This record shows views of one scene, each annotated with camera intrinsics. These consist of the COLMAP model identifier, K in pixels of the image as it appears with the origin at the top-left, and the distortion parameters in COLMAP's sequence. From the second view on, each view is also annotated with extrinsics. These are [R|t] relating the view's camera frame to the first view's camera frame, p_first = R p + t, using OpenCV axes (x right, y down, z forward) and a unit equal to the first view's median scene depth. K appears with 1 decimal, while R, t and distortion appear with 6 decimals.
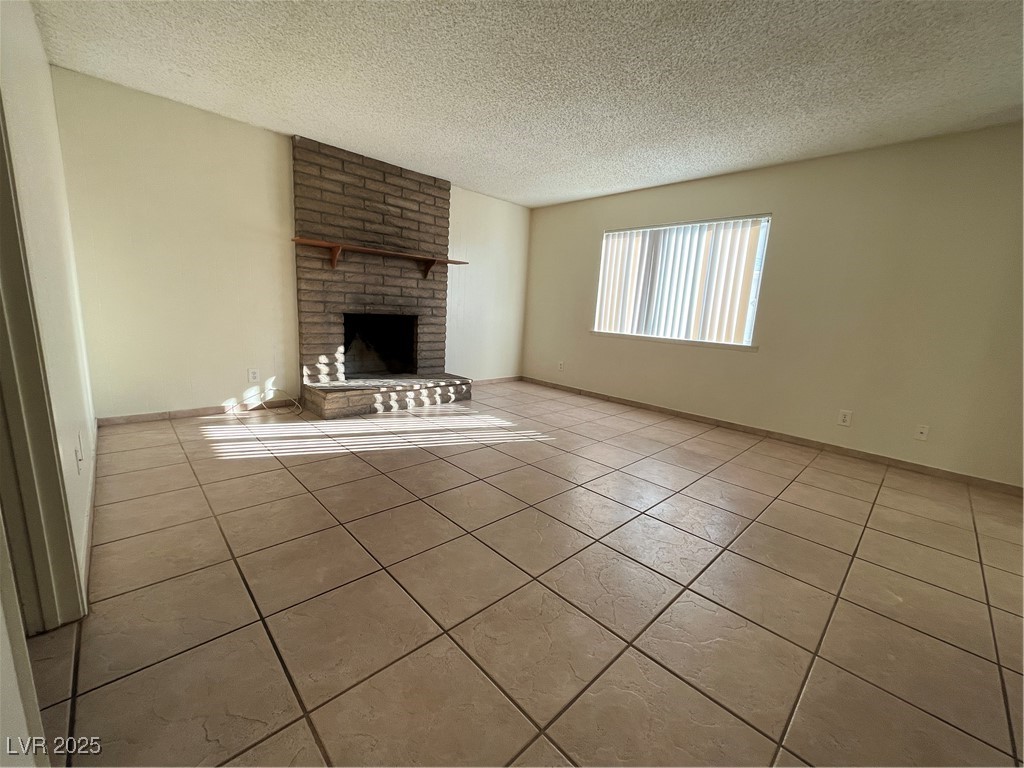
lens RADIAL K [[412.9, 0, 514.1], [0, 412.9, 384.3], [0, 0, 1]] dist [-0.002291, -0.000751]
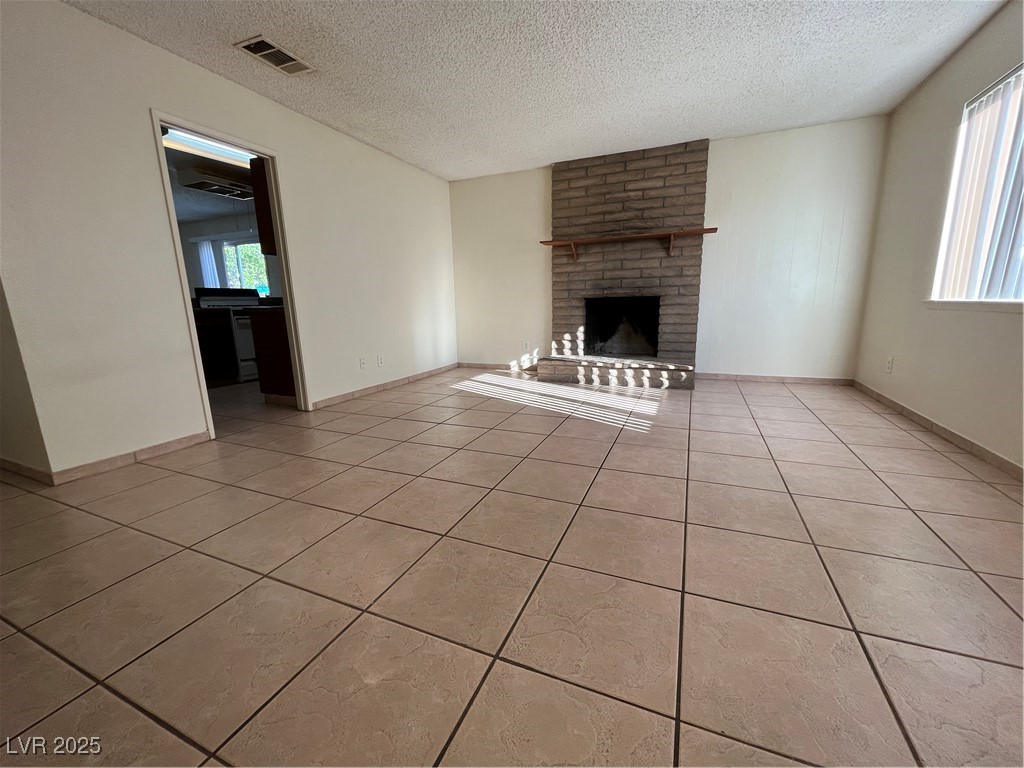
lens RADIAL K [[412.9, 0, 514.1], [0, 412.9, 384.3], [0, 0, 1]] dist [-0.002291, -0.000751]
pose [[0.382517, 0.115320, -0.916724, 0.608064], [-0.125134, 0.989505, 0.072262, 0.011006], [0.915436, 0.087072, 0.392933, 0.368711]]
